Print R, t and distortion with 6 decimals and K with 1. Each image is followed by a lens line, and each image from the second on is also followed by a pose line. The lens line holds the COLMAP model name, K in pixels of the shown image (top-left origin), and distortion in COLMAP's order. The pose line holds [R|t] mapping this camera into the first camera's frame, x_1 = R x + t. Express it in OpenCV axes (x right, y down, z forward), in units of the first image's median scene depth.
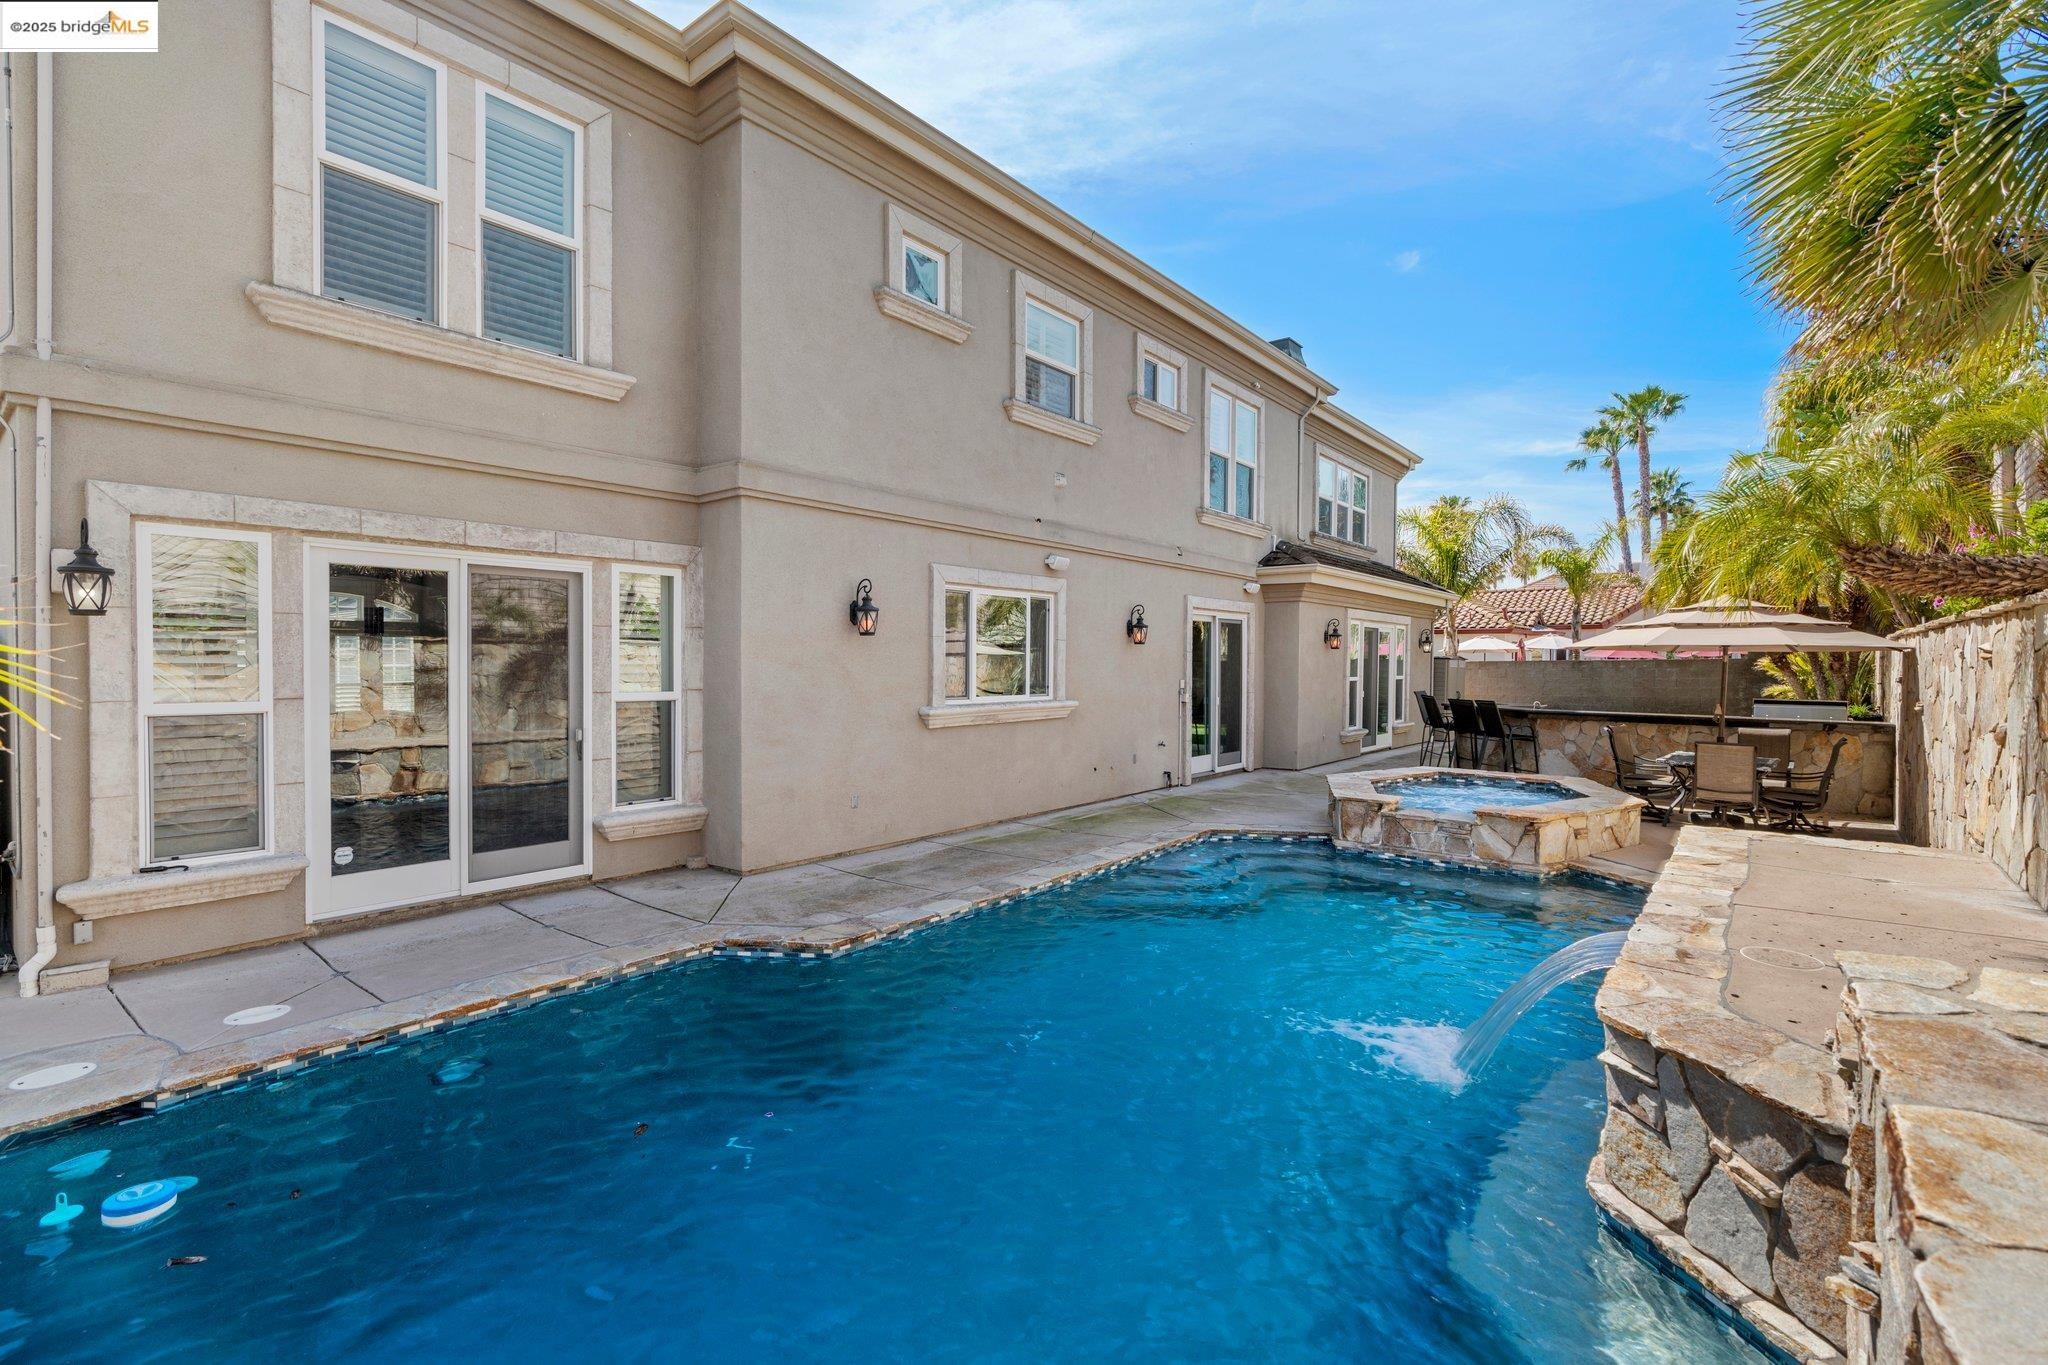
lens RADIAL K [[920.3, 0, 1022.9], [0, 920.3, 673.3], [0, 0, 1]] dist [-0.007248, 0.001034]
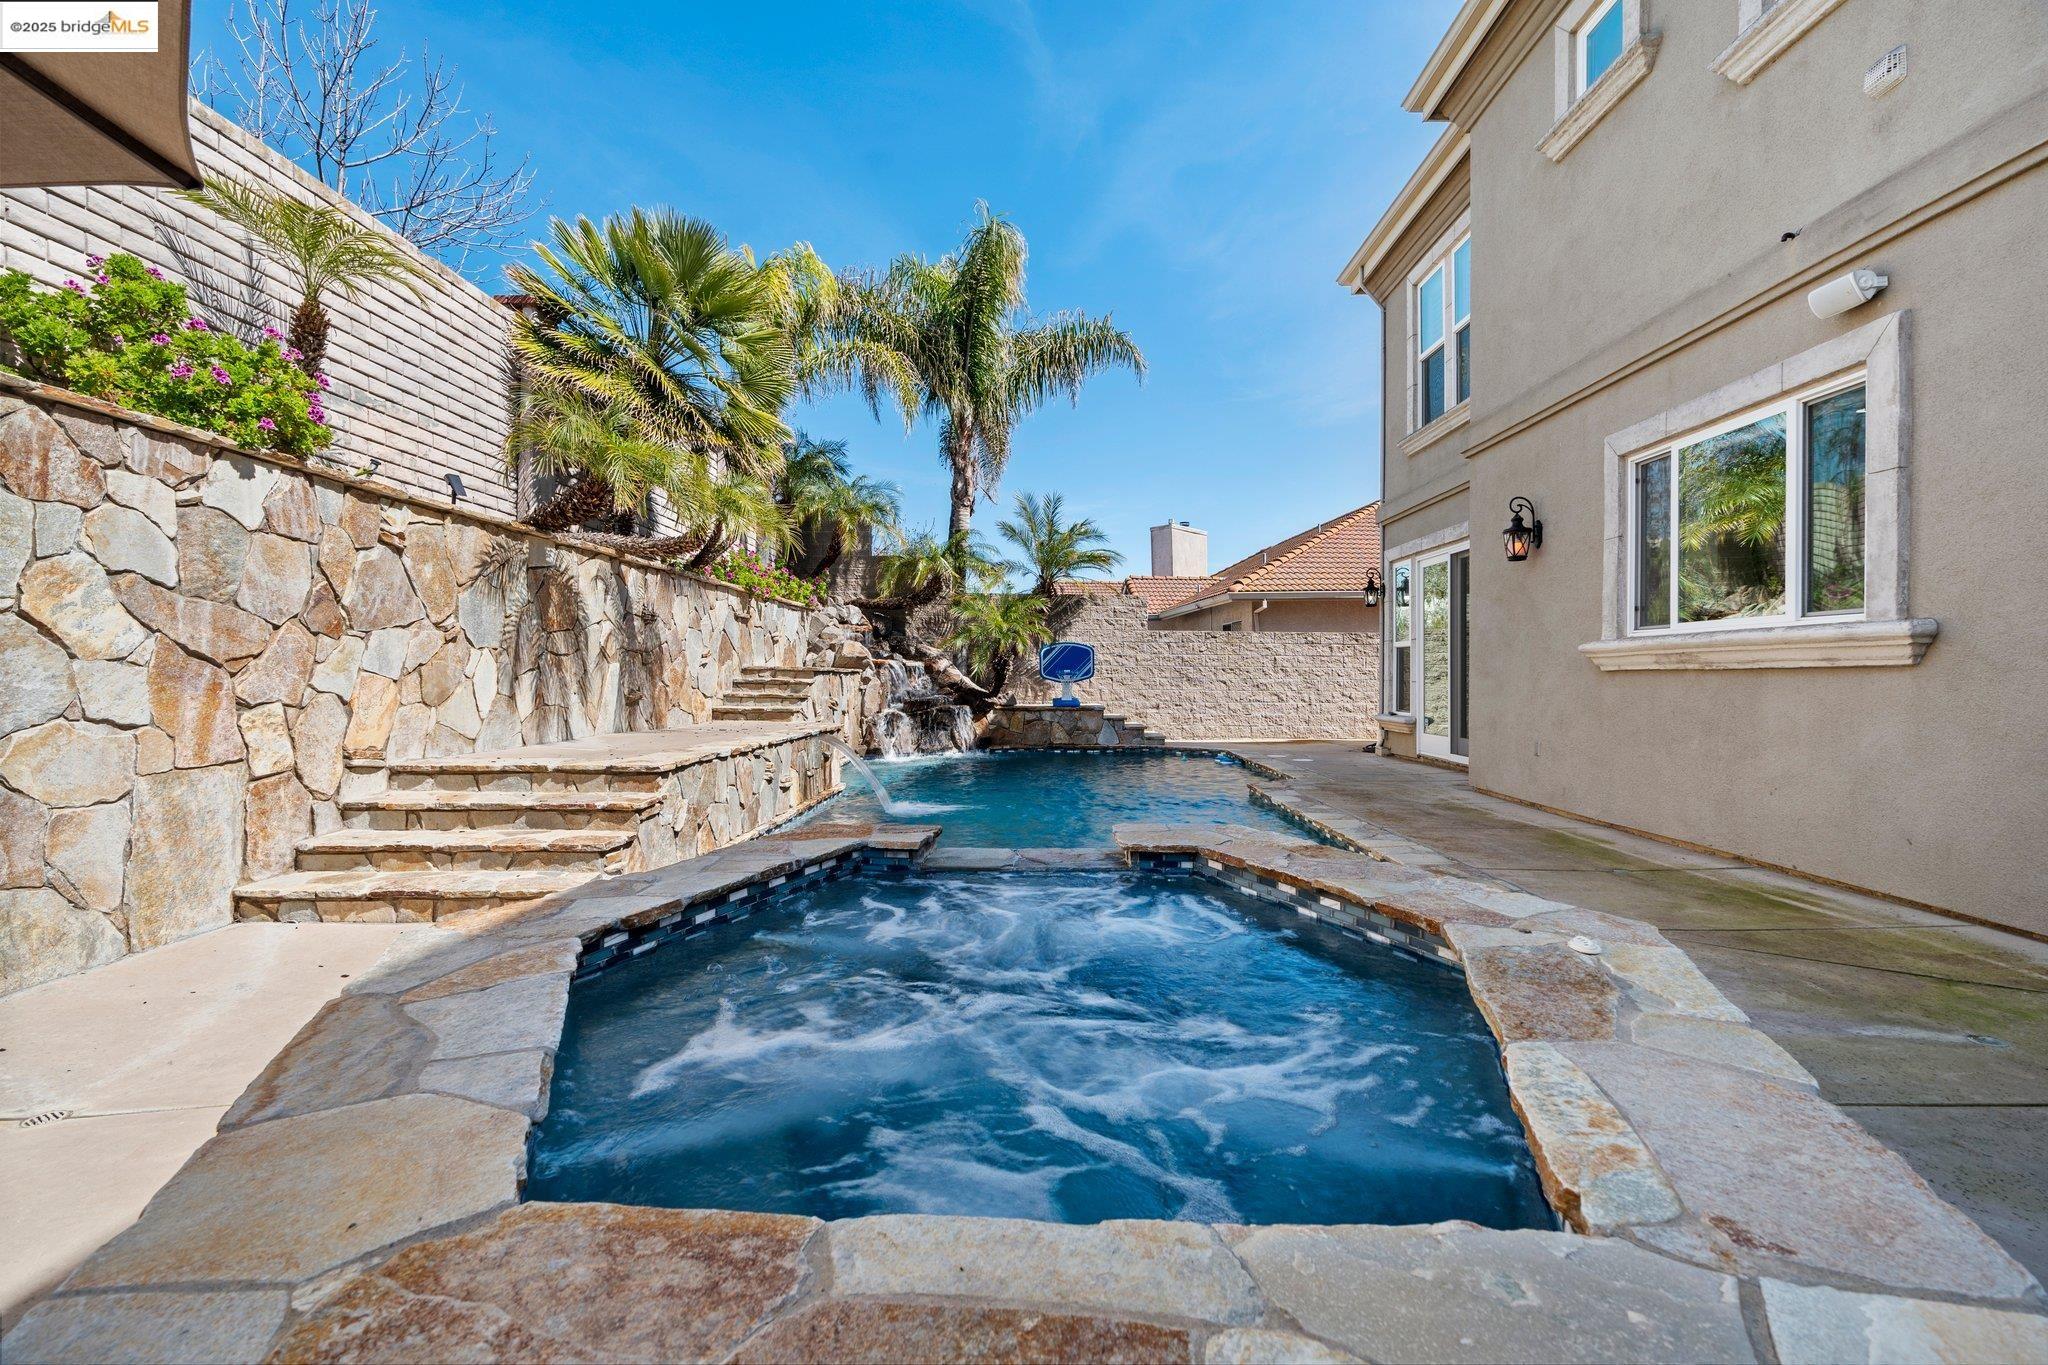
lens RADIAL K [[920.3, 0, 1022.9], [0, 920.3, 673.3], [0, 0, 1]] dist [-0.007248, 0.001034]
pose [[-0.792199, -0.002833, -0.610257, 0.505889], [-0.007614, 0.999957, 0.005241, 0.046069], [0.610216, 0.008799, -0.792186, 0.941704]]
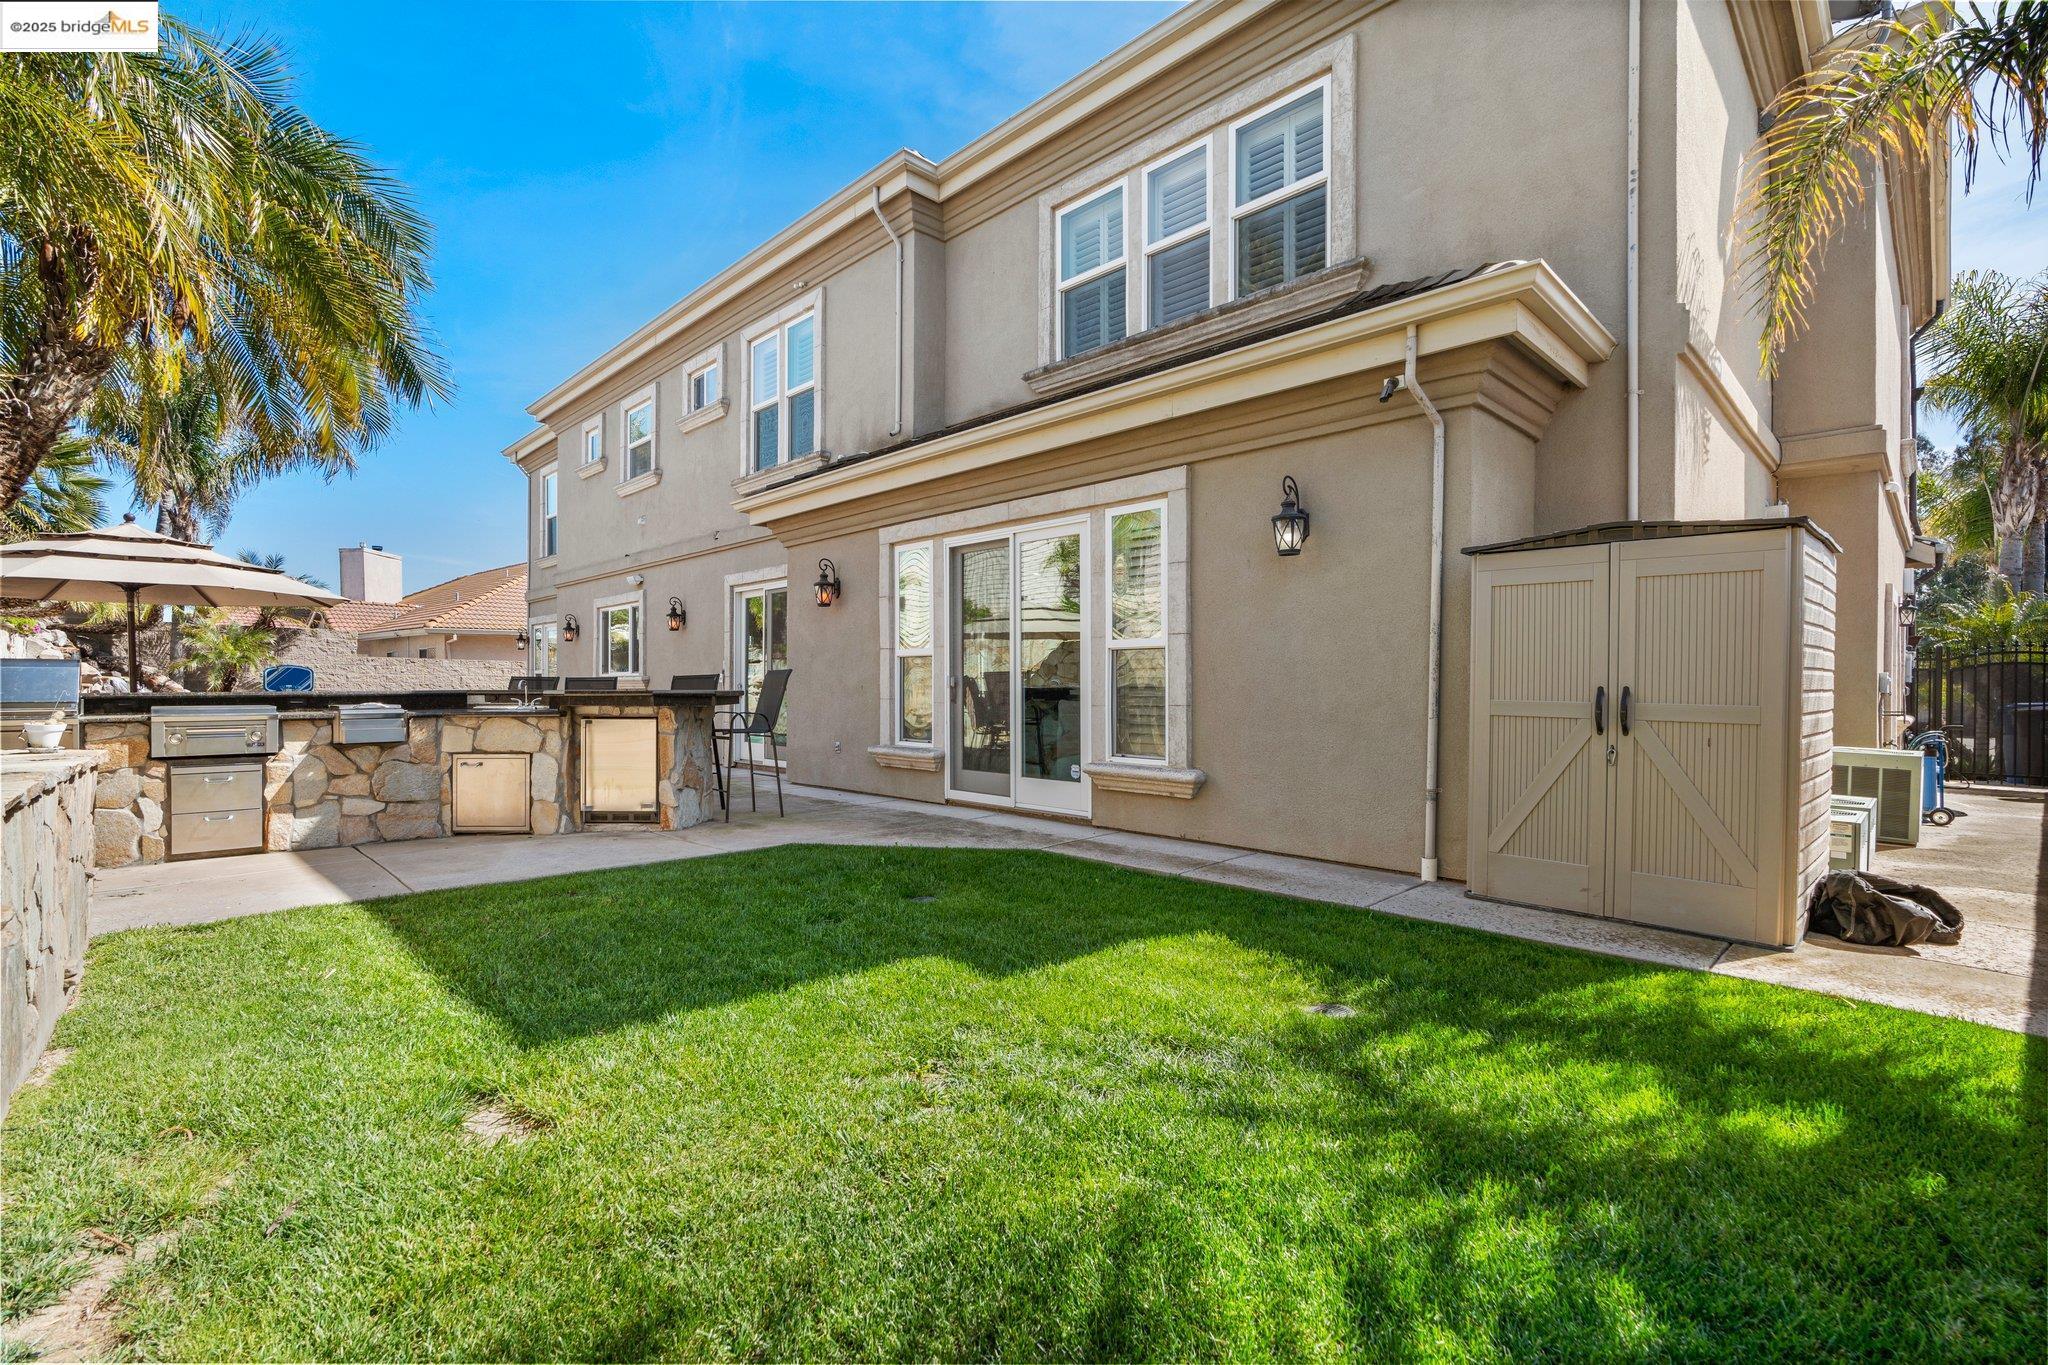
lens RADIAL K [[914.6, 0, 1023.8], [0, 914.6, 690.1], [0, 0, 1]] dist [-0.006752, 0.000716]
pose [[-0.112529, 0.000110, -0.993648, 1.189276], [-0.013895, 0.999902, 0.001685, 0.035493], [0.993551, 0.013996, -0.112516, 1.510201]]
